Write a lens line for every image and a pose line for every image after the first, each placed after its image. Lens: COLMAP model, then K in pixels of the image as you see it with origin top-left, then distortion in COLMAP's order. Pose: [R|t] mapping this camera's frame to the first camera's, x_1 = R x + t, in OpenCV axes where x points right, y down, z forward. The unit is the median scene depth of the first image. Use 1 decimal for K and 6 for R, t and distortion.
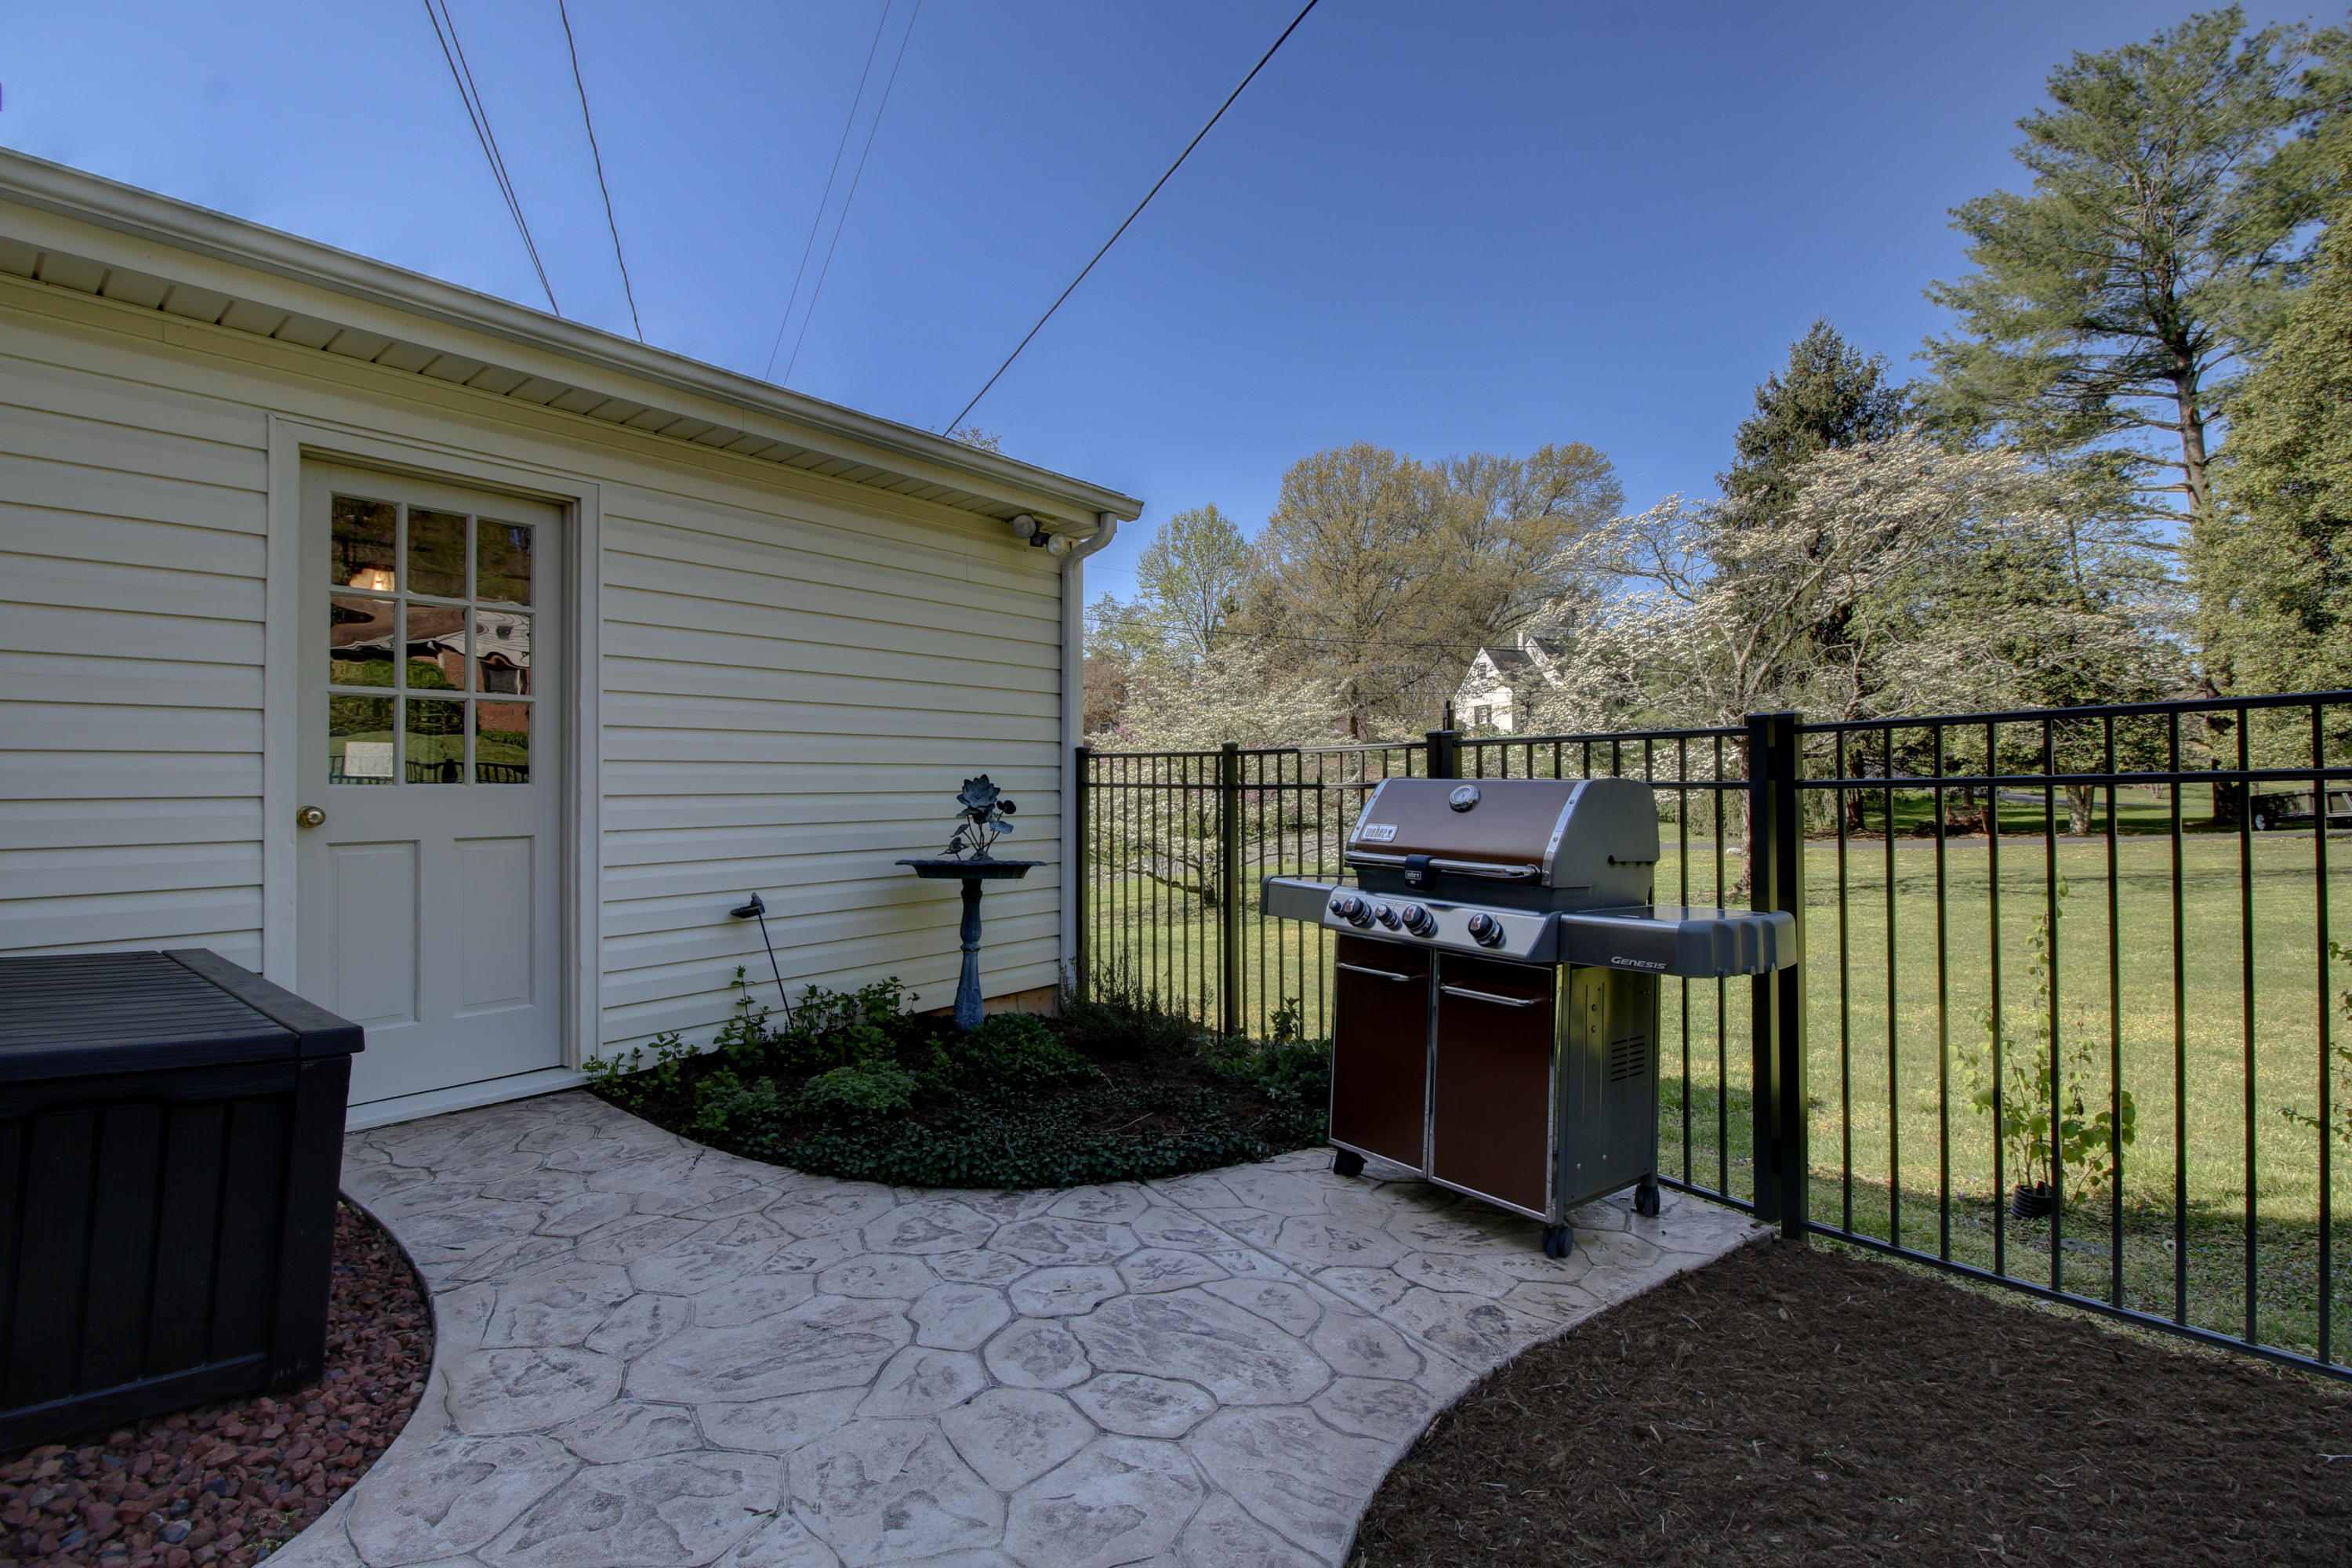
lens RADIAL K [[1081.7, 0, 1170.9], [0, 1081.7, 766.6], [0, 0, 1]] dist [-0.002032, -0.011280]
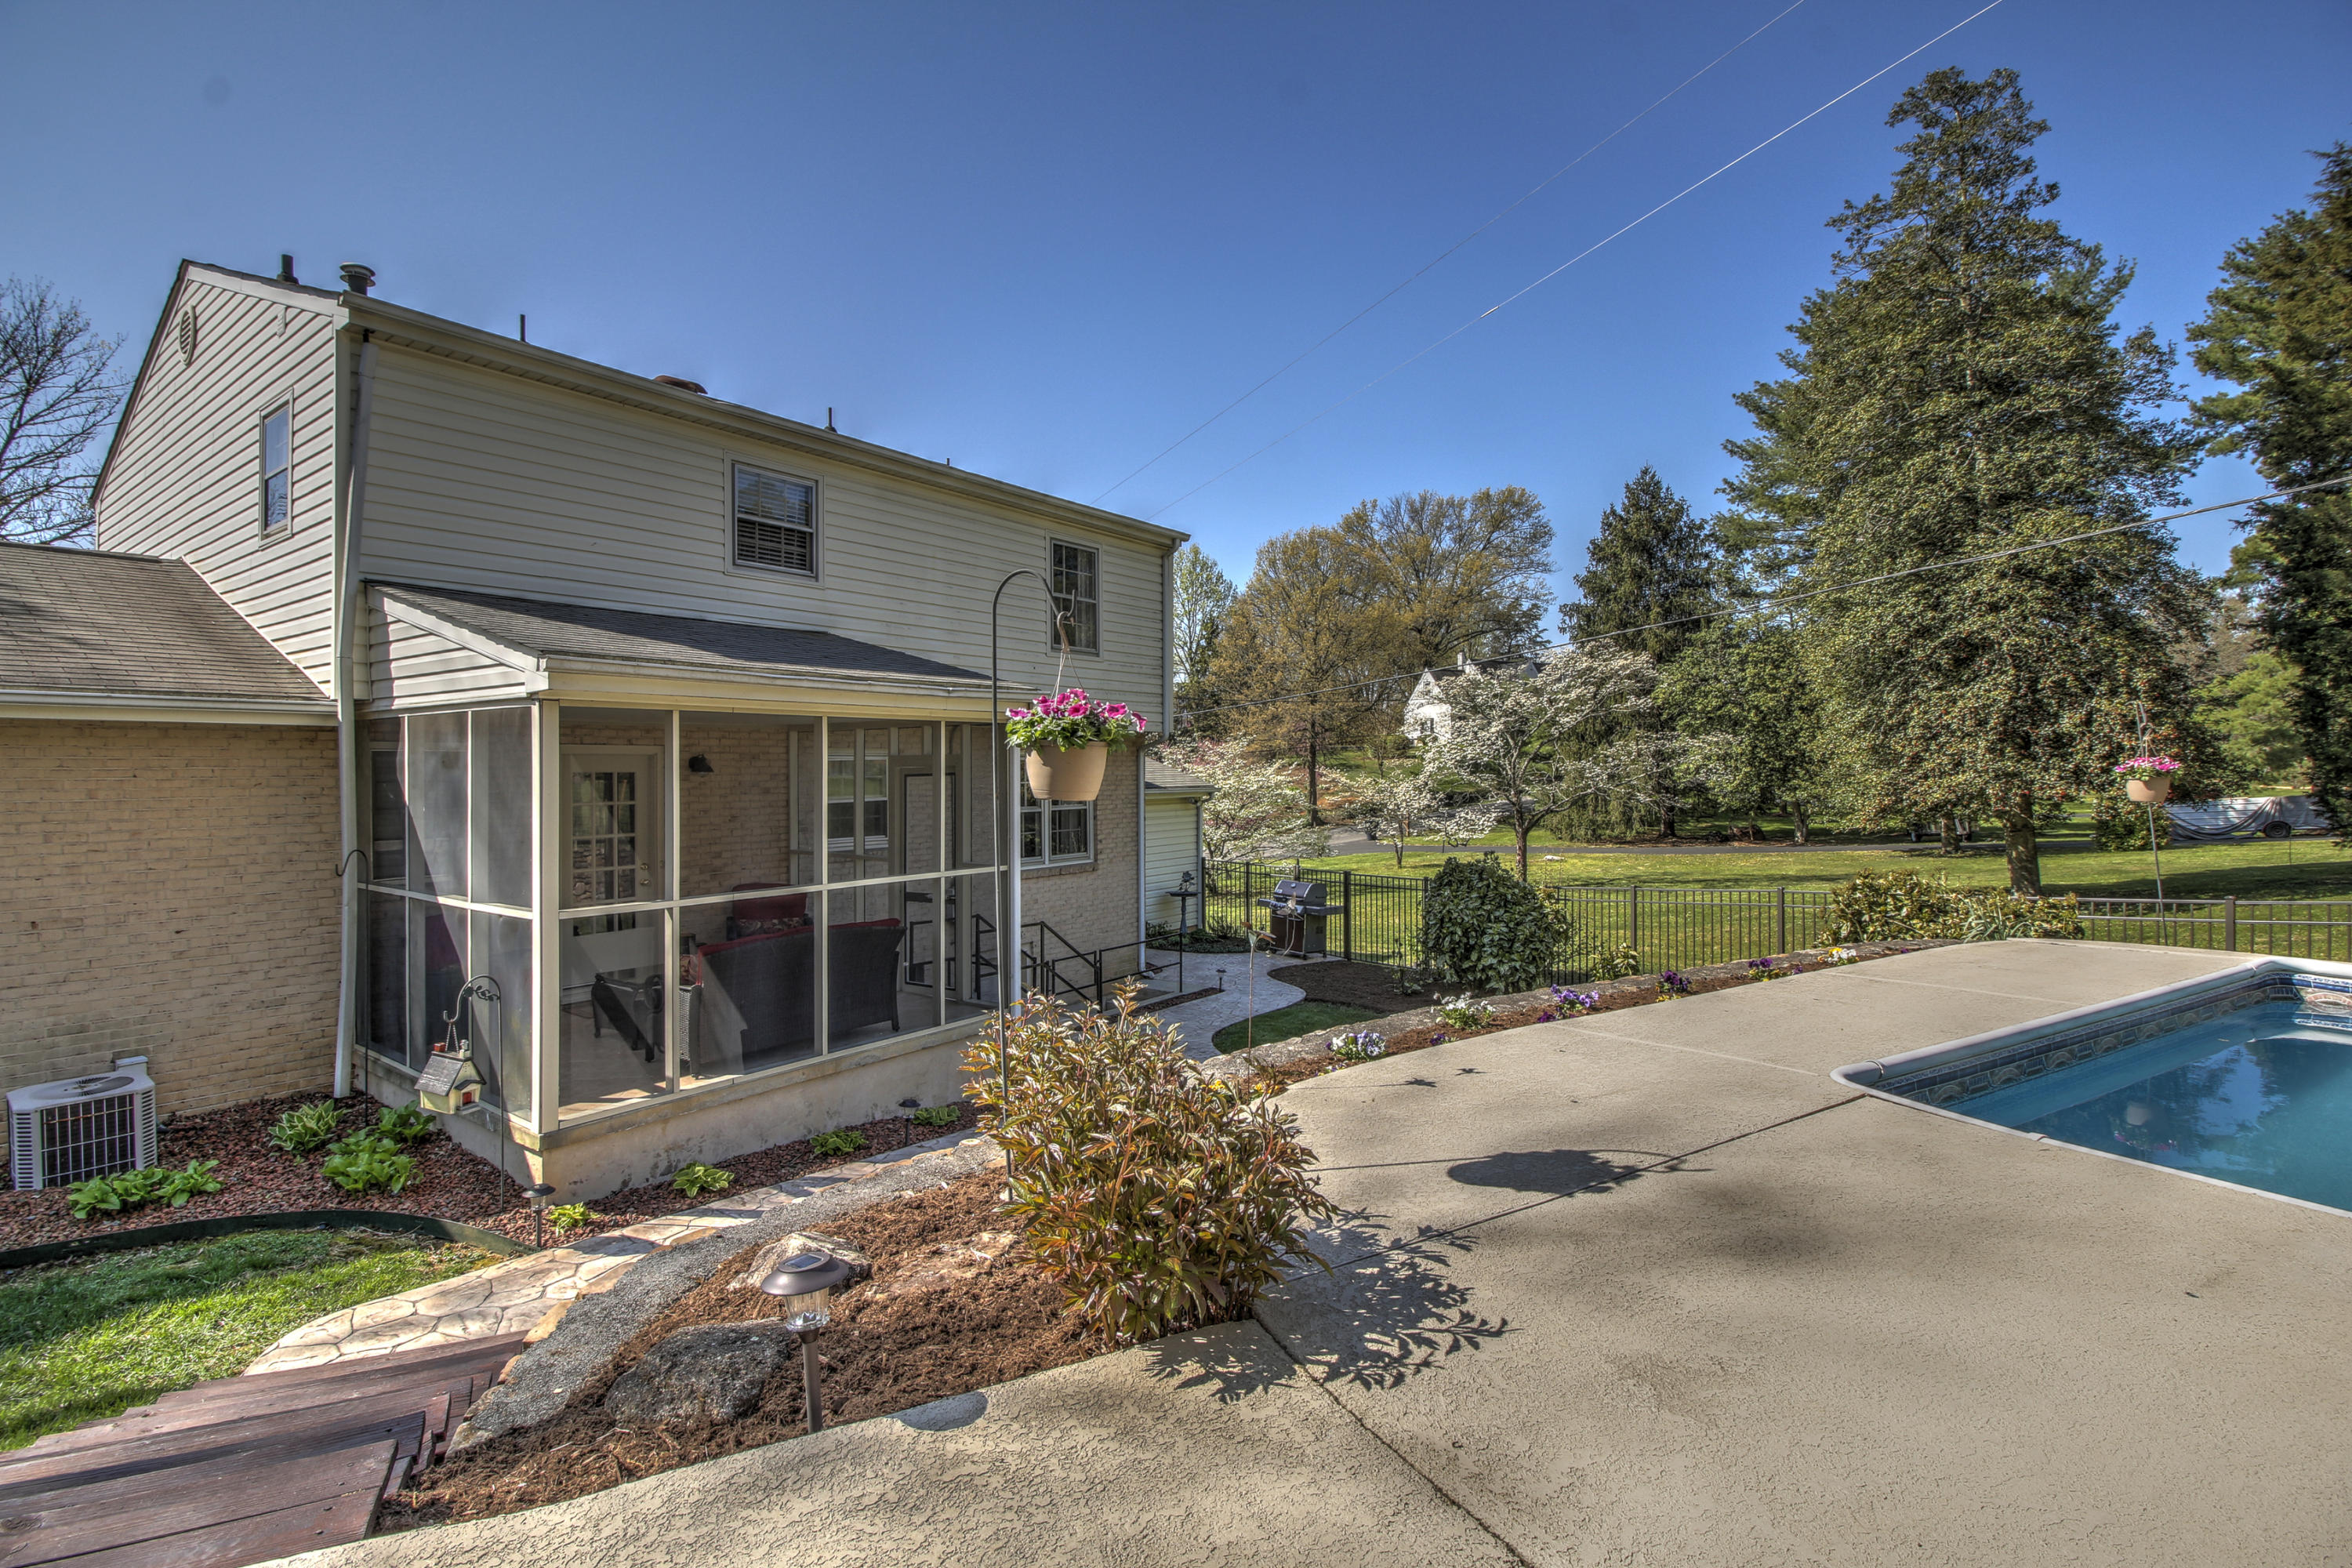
lens RADIAL K [[1081.7, 0, 1170.9], [0, 1081.7, 766.6], [0, 0, 1]] dist [-0.002032, -0.011280]
pose [[0.999680, -0.000306, 0.025301, -0.049337], [-0.000166, 0.999826, 0.018649, -0.067505], [-0.025302, -0.018647, 0.999506, -0.445676]]
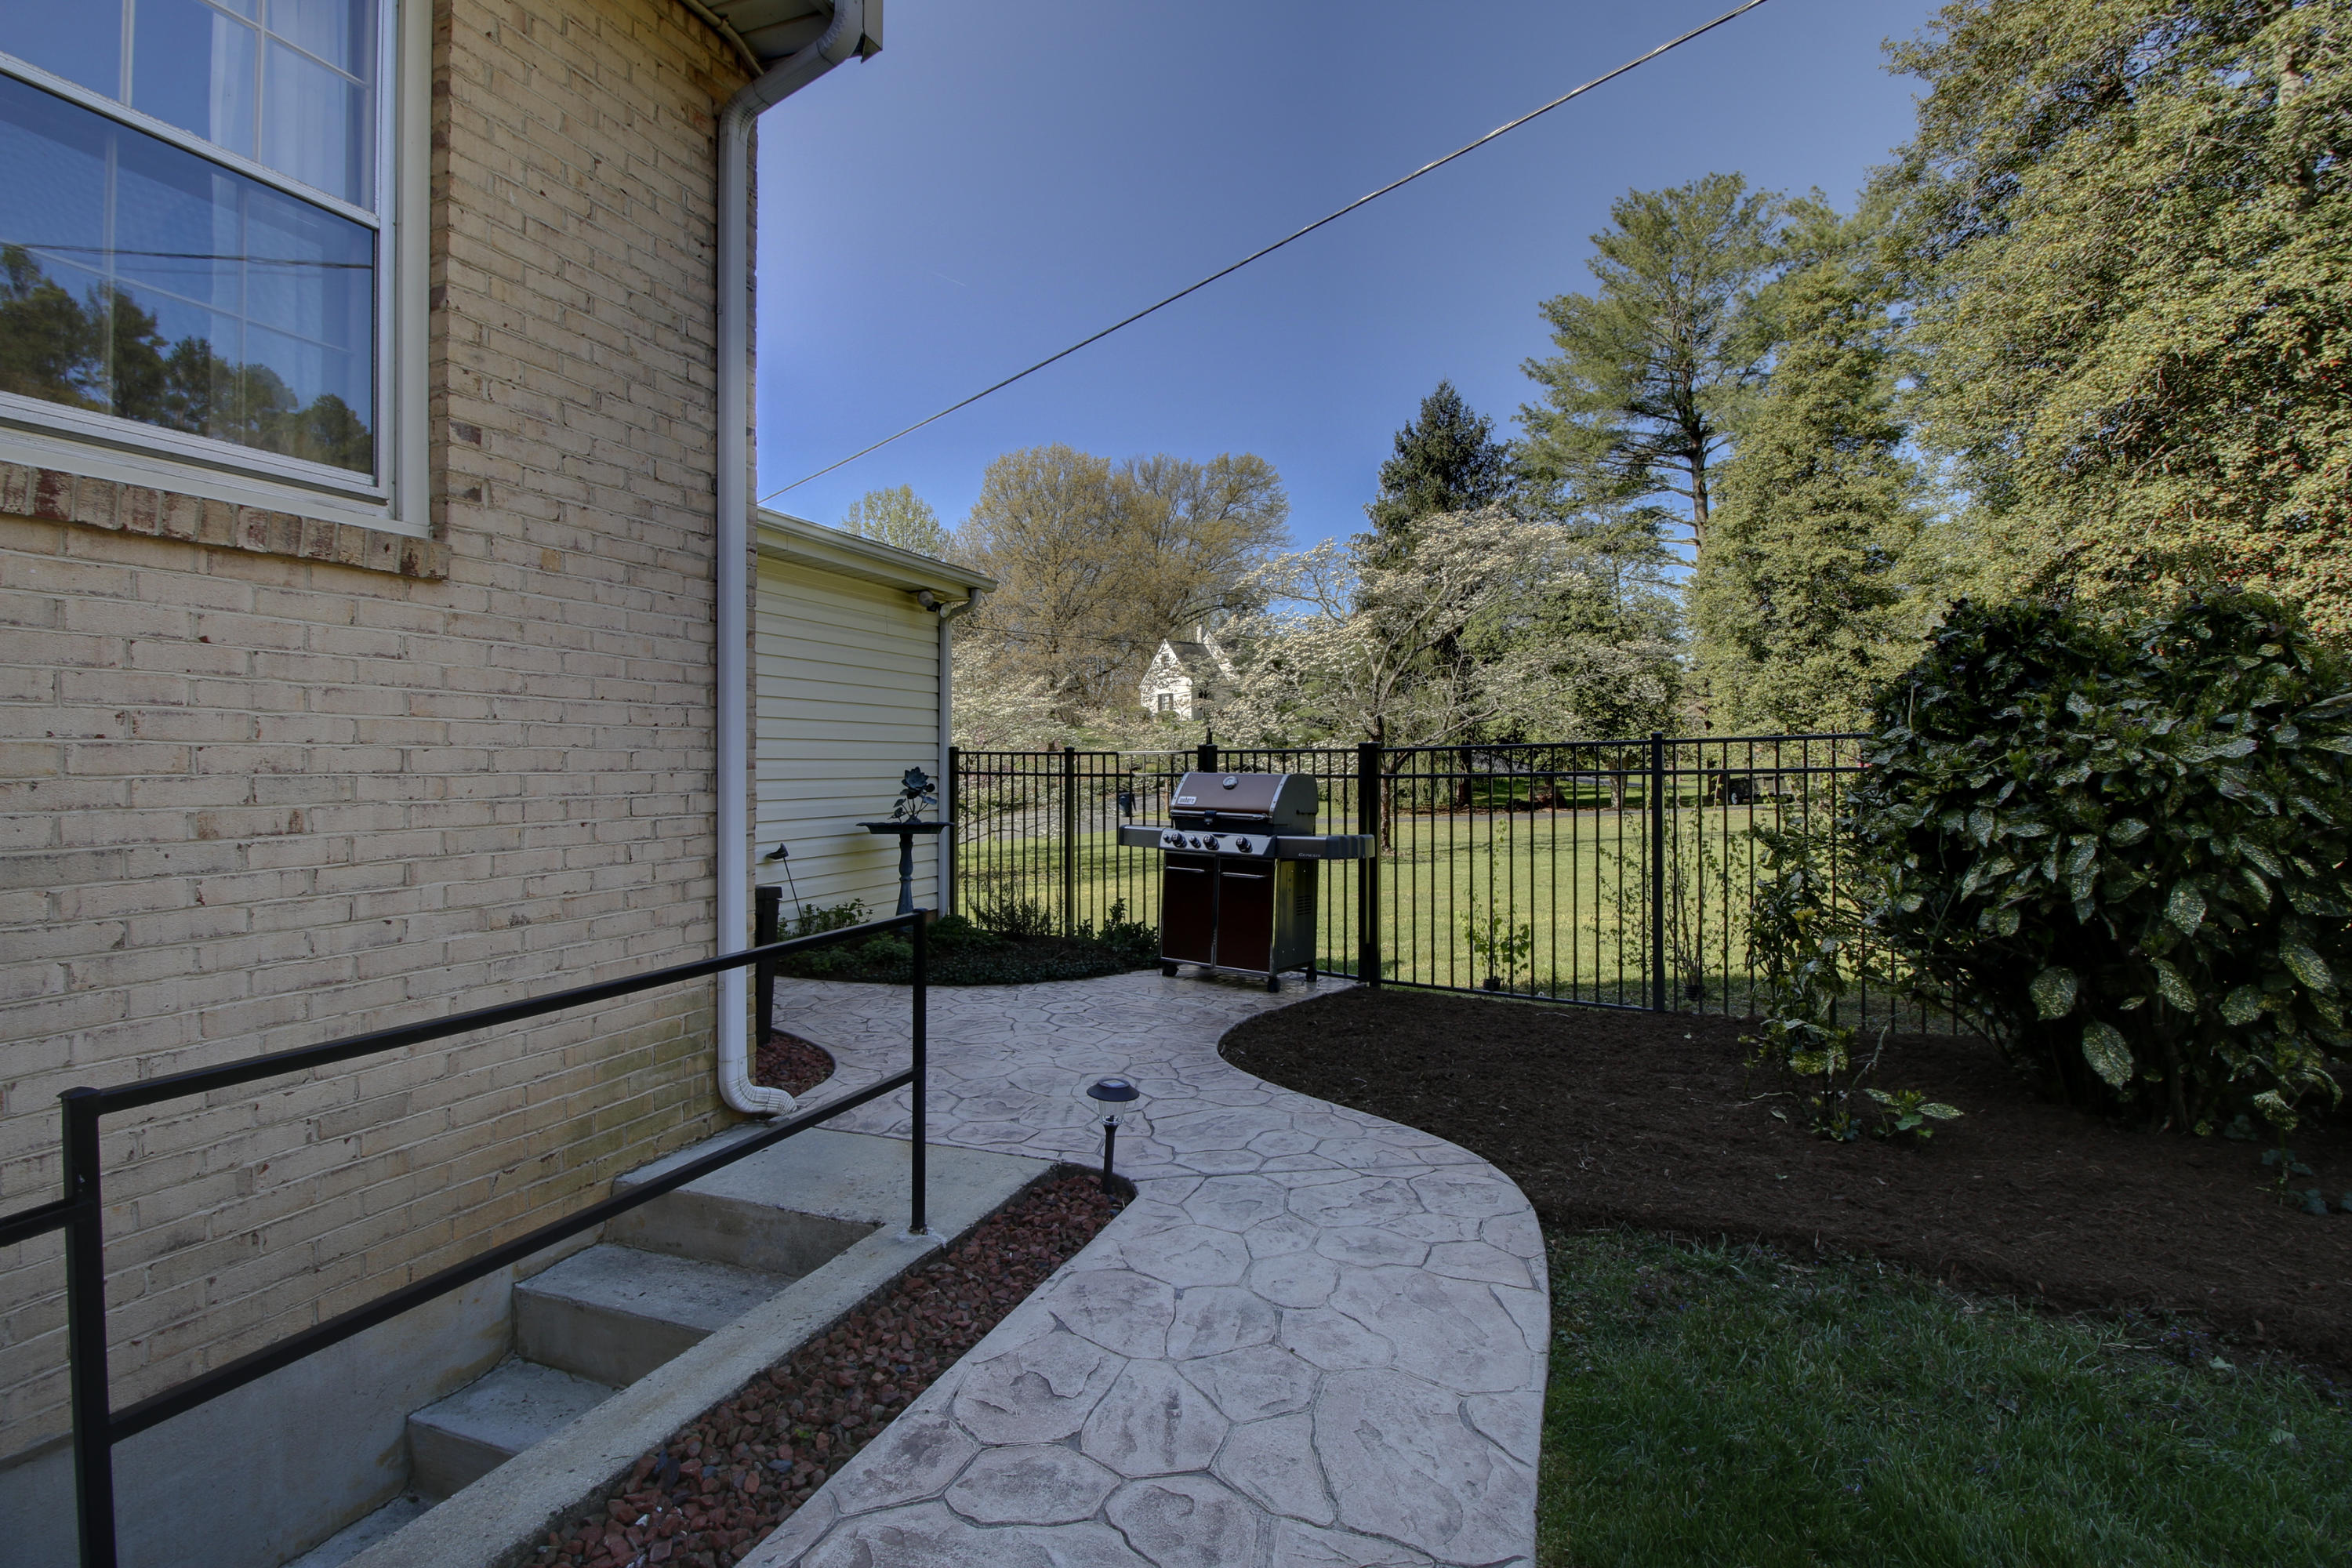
lens RADIAL K [[1081.7, 0, 1170.9], [0, 1081.7, 766.6], [0, 0, 1]] dist [-0.002032, -0.011280]
pose [[0.957781, 0.004144, 0.287468, -0.039334], [-0.009118, 0.999831, 0.015964, -0.003050], [-0.287354, -0.017911, 0.957657, -0.085530]]
